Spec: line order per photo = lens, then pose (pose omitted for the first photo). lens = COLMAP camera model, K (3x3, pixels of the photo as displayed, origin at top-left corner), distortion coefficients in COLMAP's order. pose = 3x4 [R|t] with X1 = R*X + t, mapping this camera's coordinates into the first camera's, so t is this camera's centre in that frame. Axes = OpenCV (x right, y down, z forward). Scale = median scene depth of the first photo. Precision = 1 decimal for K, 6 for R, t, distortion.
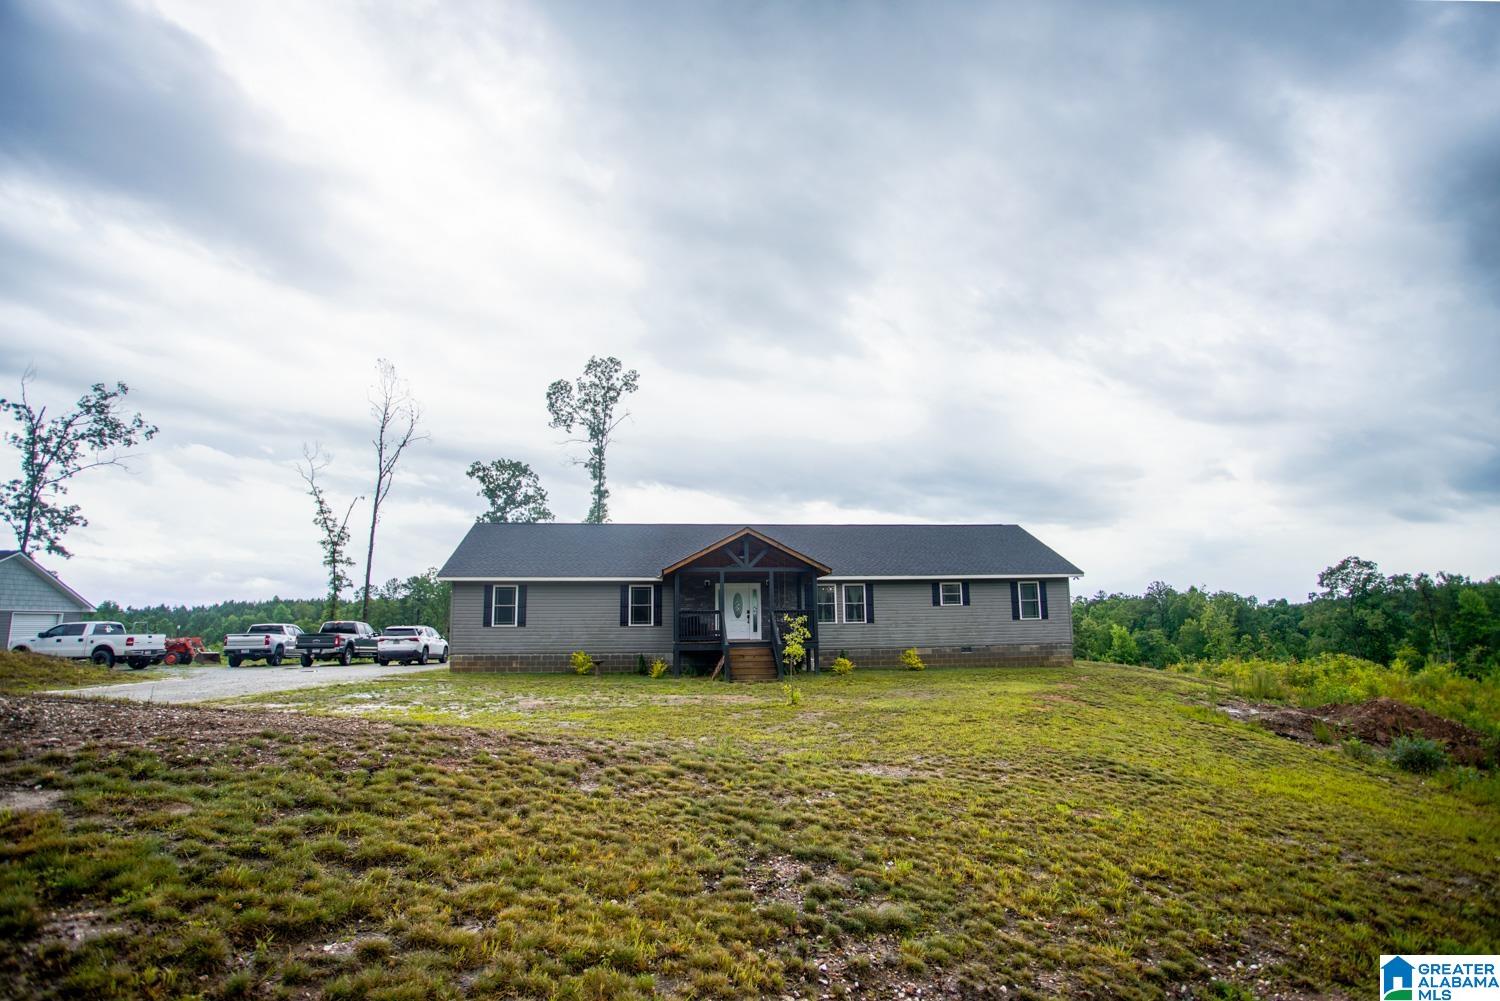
lens RADIAL K [[740.1, 0, 753.4], [0, 740.1, 491.3], [0, 0, 1]] dist [-0.094080, 0.042172]
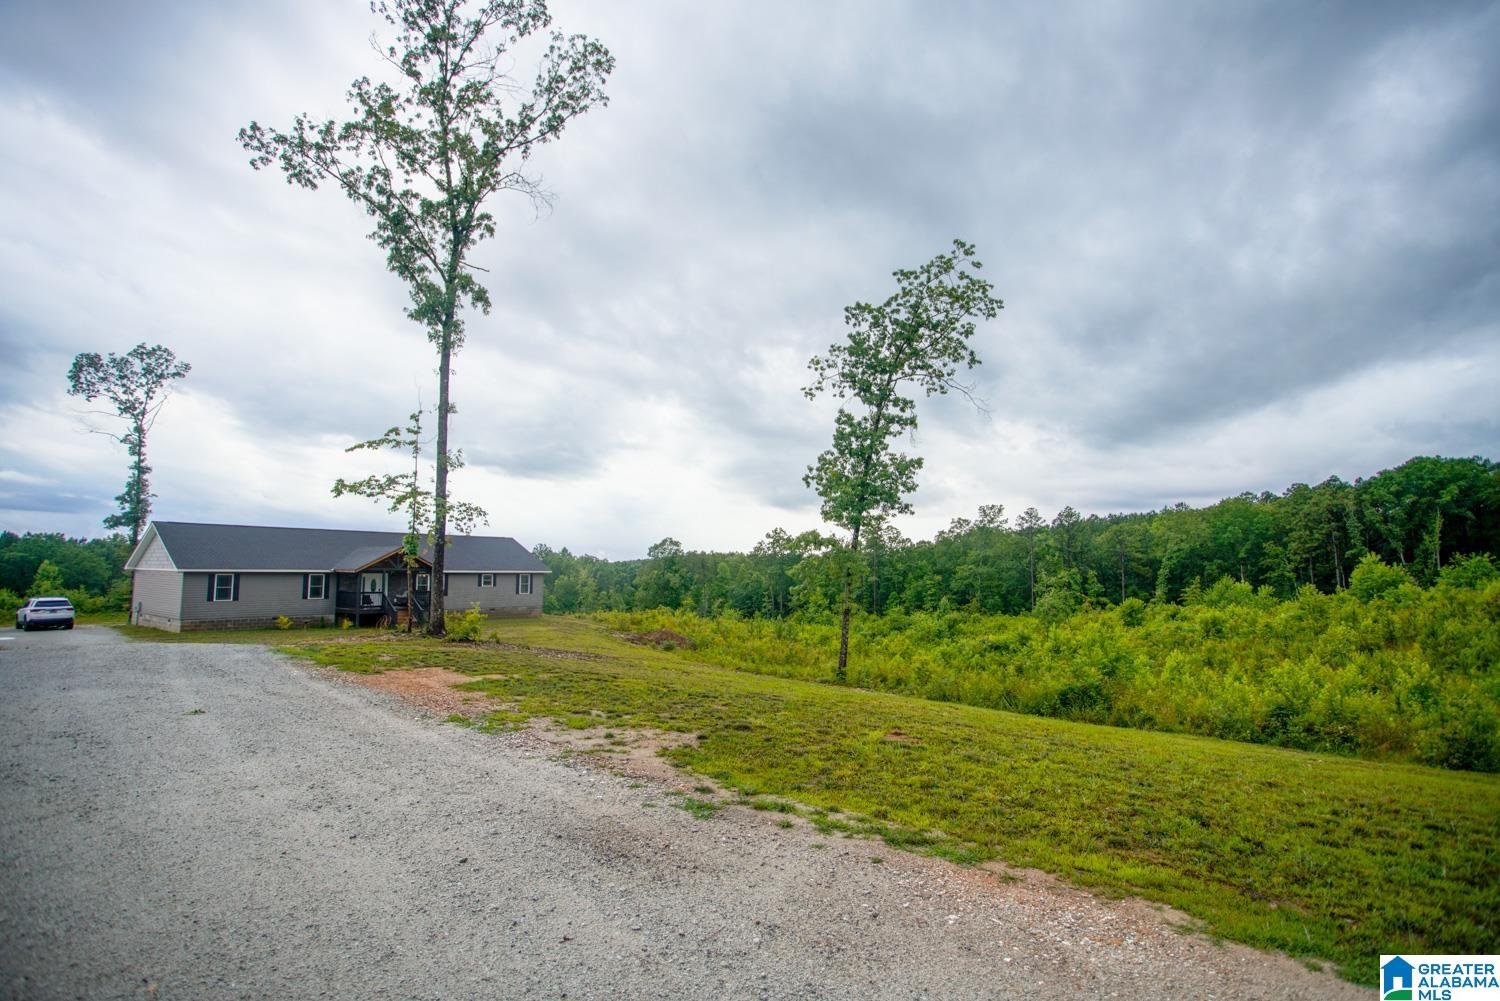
lens RADIAL K [[740.1, 0, 753.4], [0, 740.1, 491.3], [0, 0, 1]] dist [-0.094080, 0.042172]
pose [[0.686697, 0.087559, 0.721651, -0.430151], [-0.143393, 0.989530, 0.016387, -0.145701], [-0.712661, -0.114733, 0.692063, -0.514316]]
